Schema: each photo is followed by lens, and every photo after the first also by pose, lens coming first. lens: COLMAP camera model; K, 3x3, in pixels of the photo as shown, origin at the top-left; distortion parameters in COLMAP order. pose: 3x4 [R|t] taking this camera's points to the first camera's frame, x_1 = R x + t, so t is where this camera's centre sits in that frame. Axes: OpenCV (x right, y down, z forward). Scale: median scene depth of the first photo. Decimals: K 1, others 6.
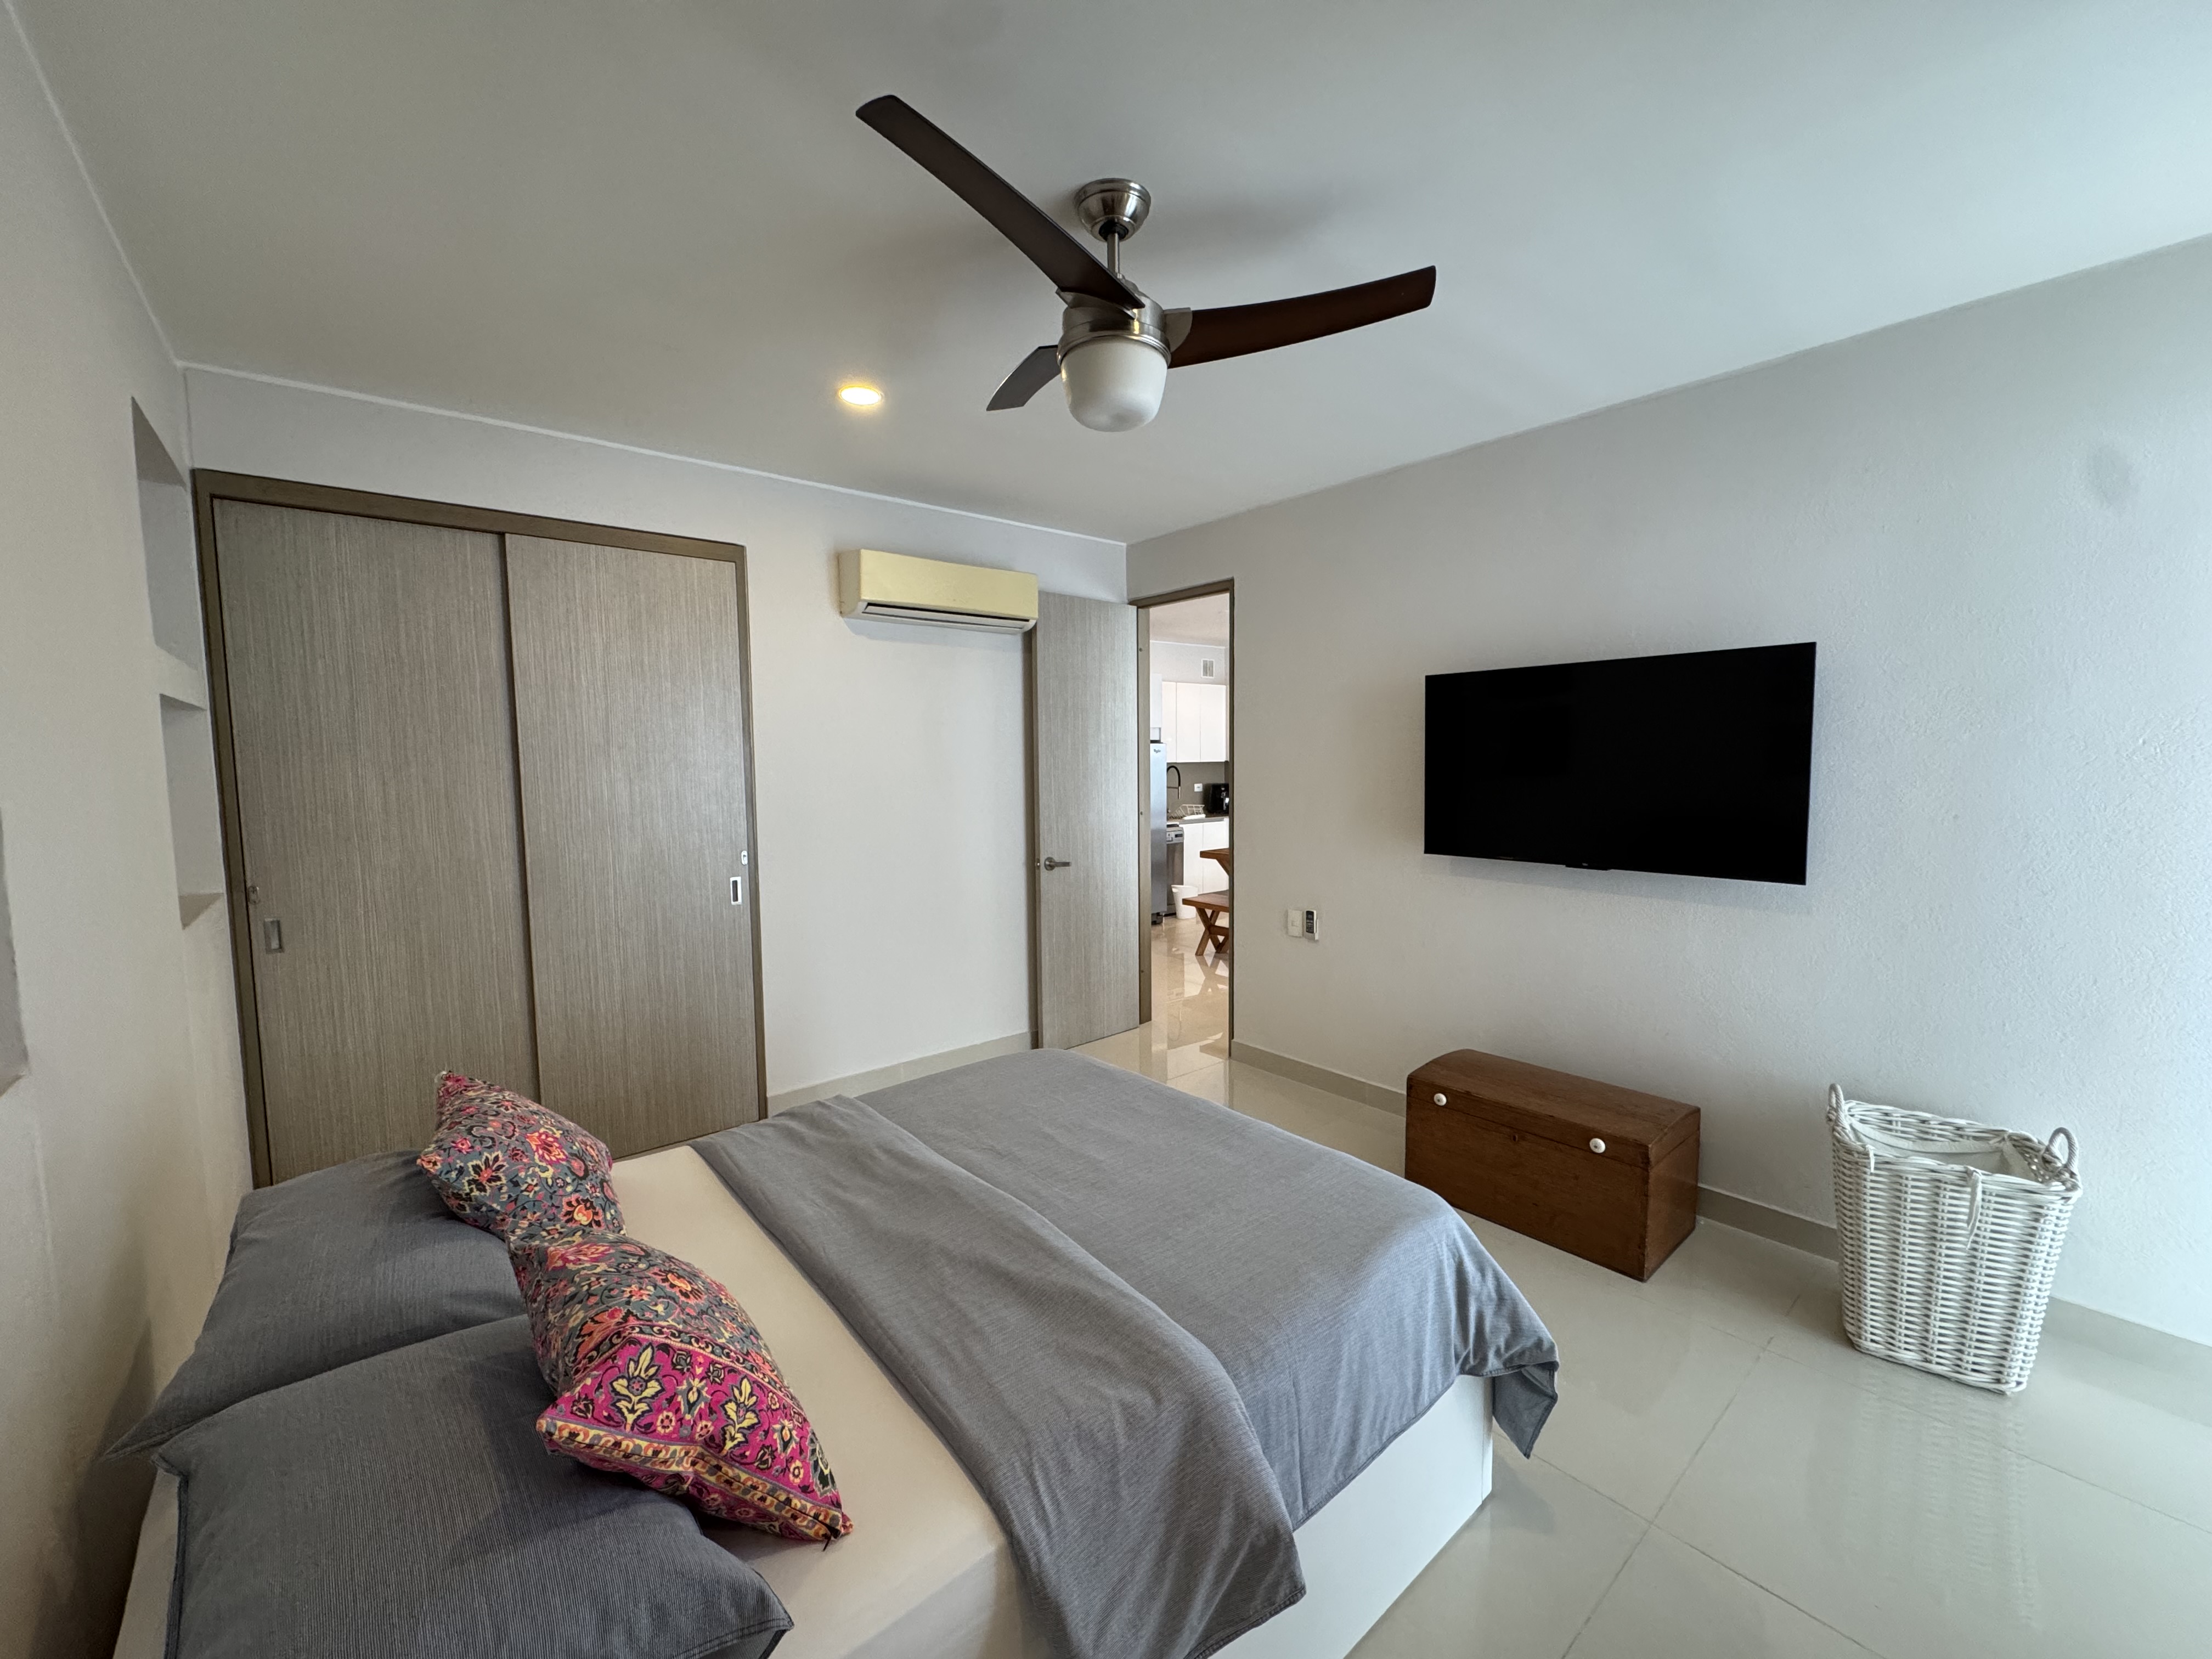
lens RADIAL K [[887.8, 0, 1108.7], [0, 887.8, 828.5], [0, 0, 1]] dist [-0.000337, 0.000006]
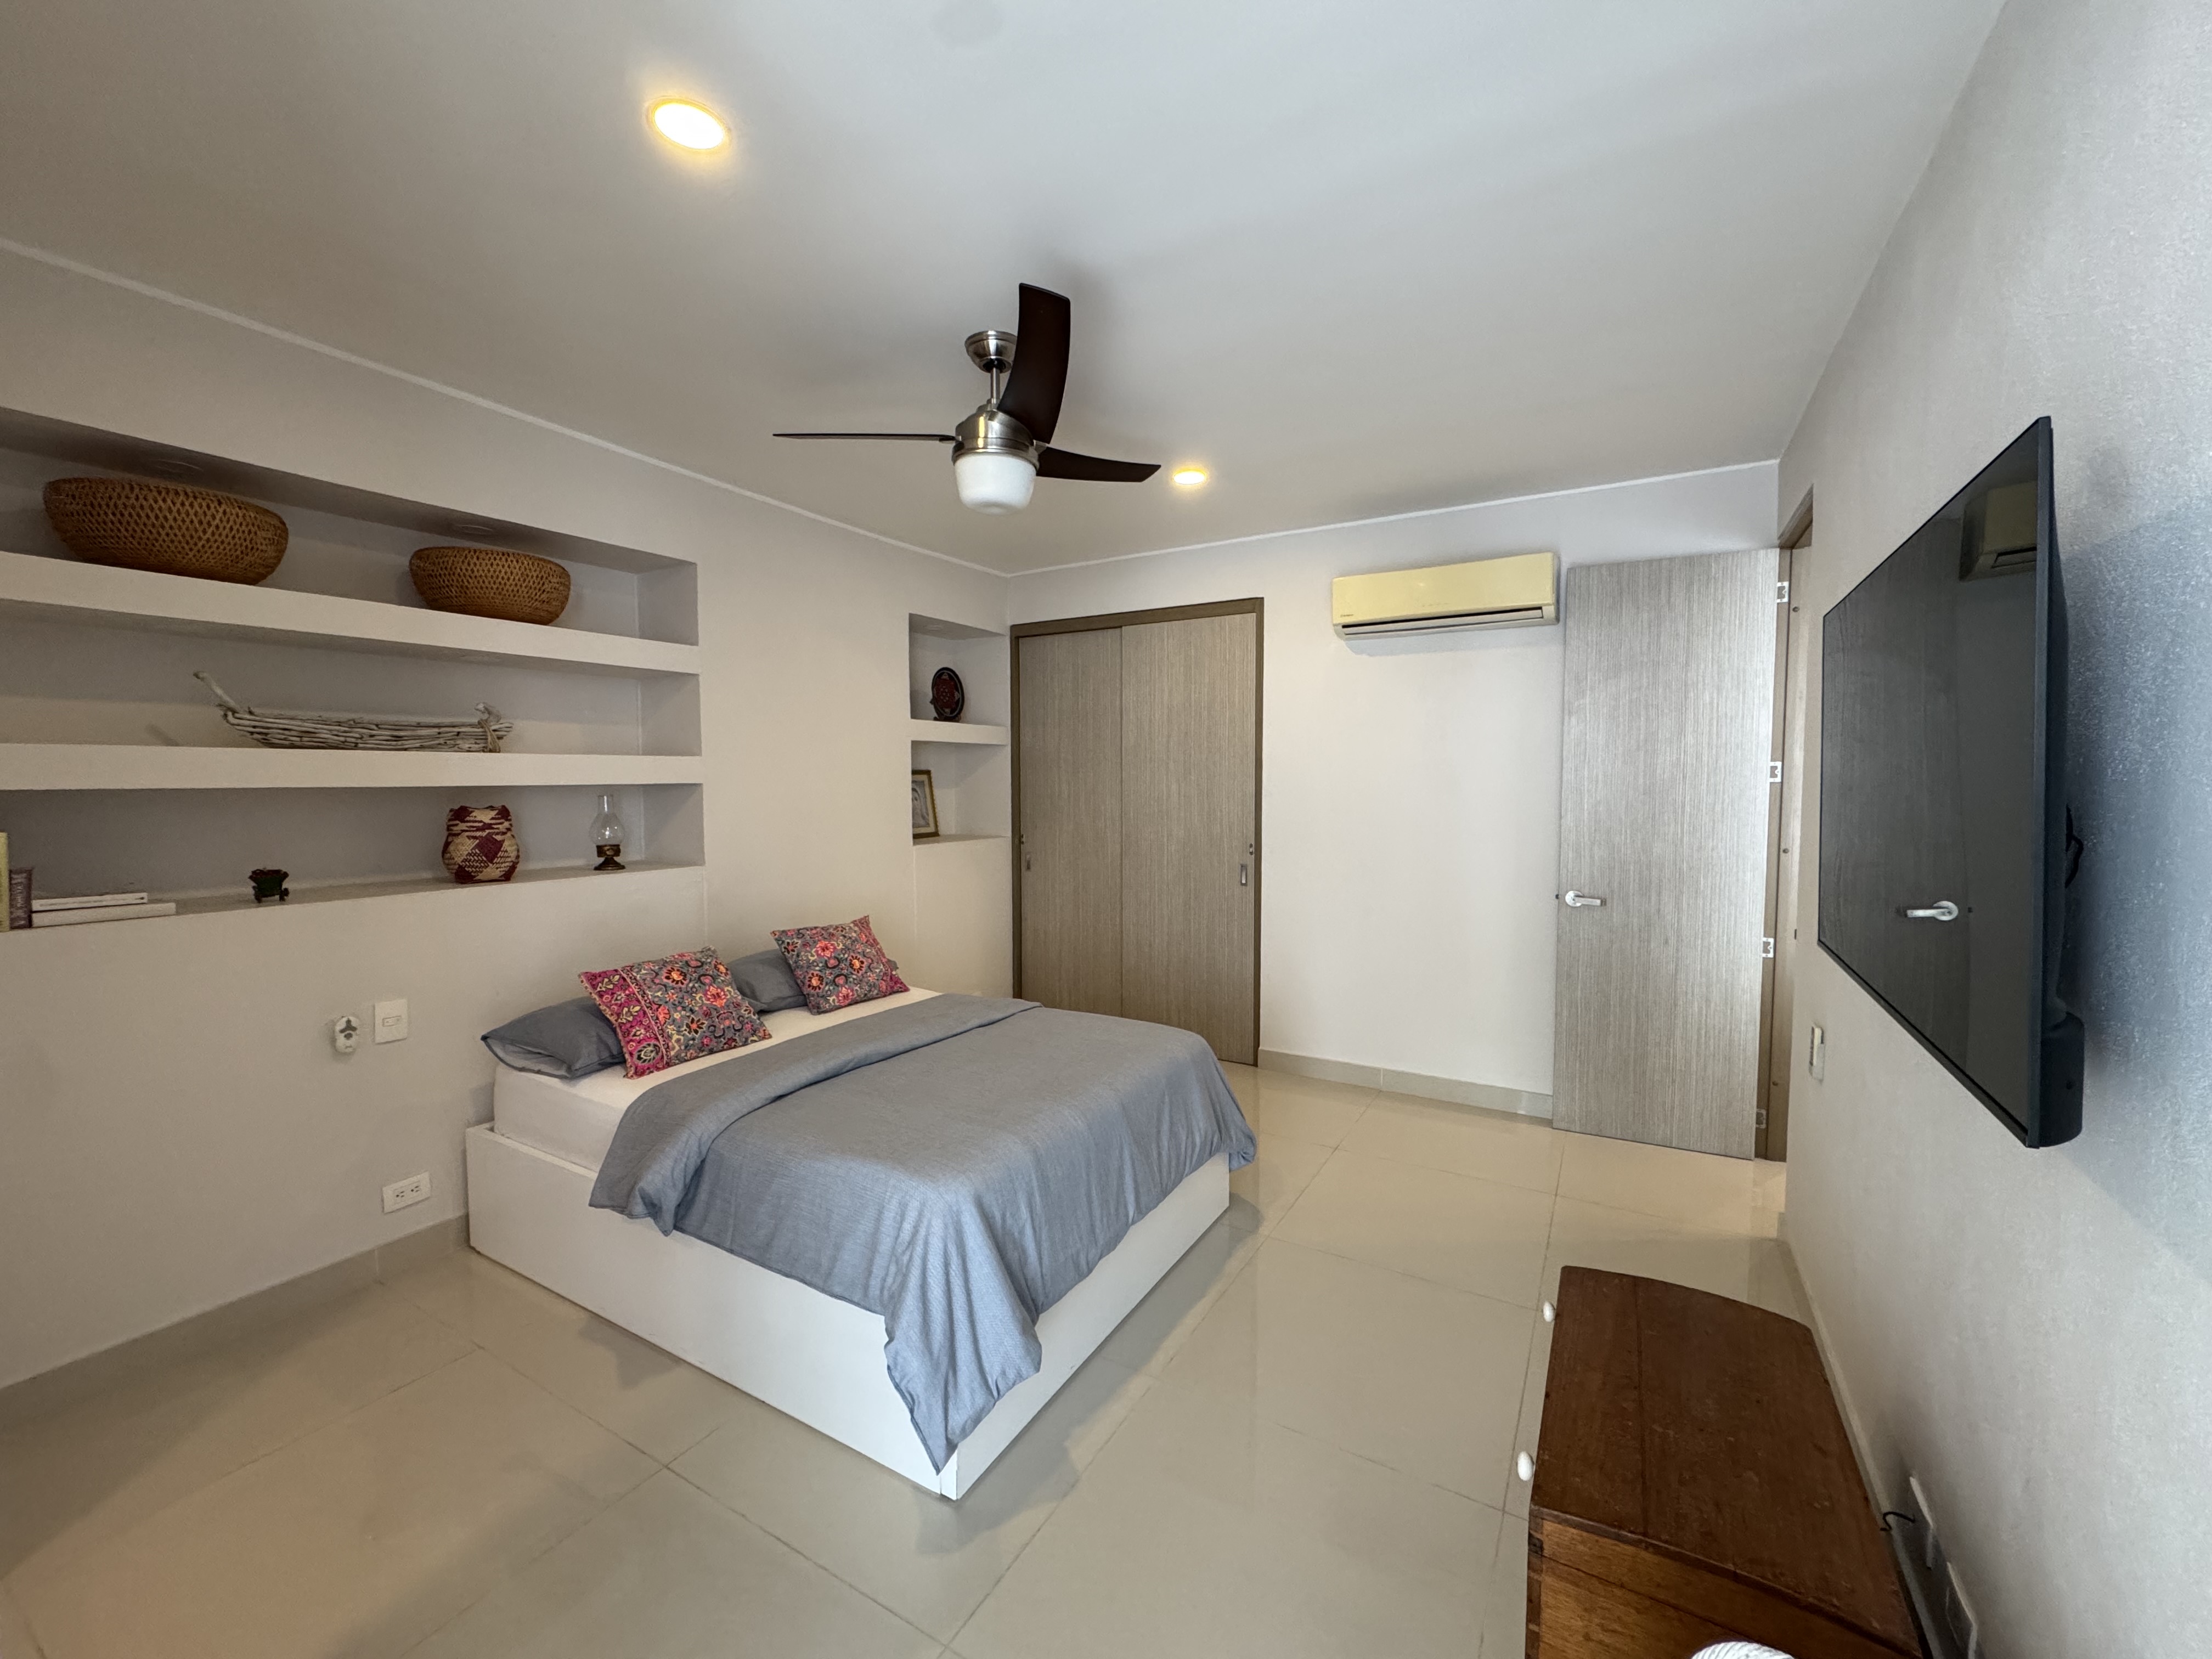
lens RADIAL K [[887.8, 0, 1107.8], [0, 887.8, 826.7], [0, 0, 1]] dist [-0.000337, 0.000006]
pose [[0.335420, 0.061493, -0.940059, 0.696231], [-0.074922, 0.996448, 0.038449, -0.031813], [0.939085, 0.057534, 0.338836, 0.398904]]
